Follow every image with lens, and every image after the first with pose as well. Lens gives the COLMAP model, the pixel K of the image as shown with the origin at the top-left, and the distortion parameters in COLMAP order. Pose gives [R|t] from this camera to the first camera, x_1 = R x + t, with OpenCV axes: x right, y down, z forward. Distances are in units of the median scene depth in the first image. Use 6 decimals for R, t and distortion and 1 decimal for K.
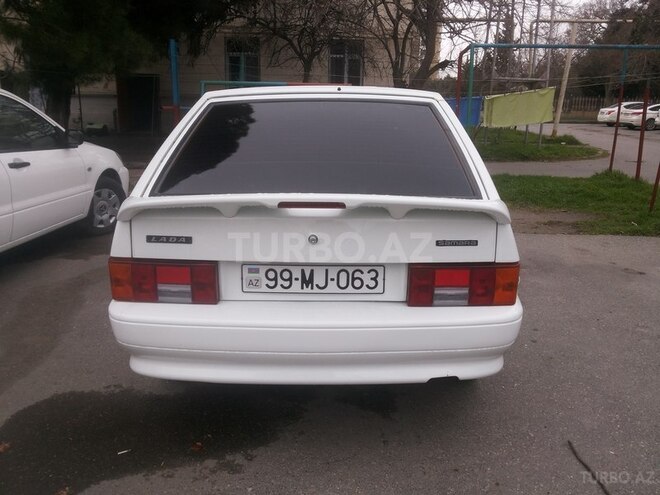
lens RADIAL K [[600.6, 0, 343.2], [0, 600.6, 247.2], [0, 0, 1]] dist [0.074506, -0.239992]
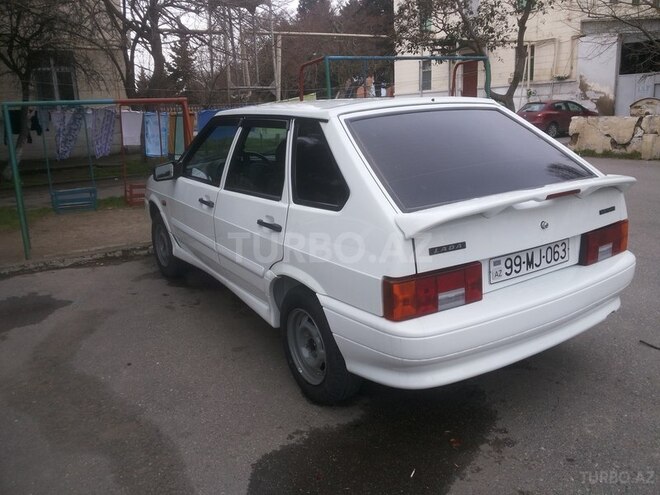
lens RADIAL K [[600.6, 0, 343.2], [0, 600.6, 247.2], [0, 0, 1]] dist [0.074506, -0.239992]
pose [[0.796753, -0.181551, 0.576388, -1.018500], [0.189107, 0.980806, 0.047528, -0.097103], [-0.573954, 0.071131, 0.815793, 0.249217]]
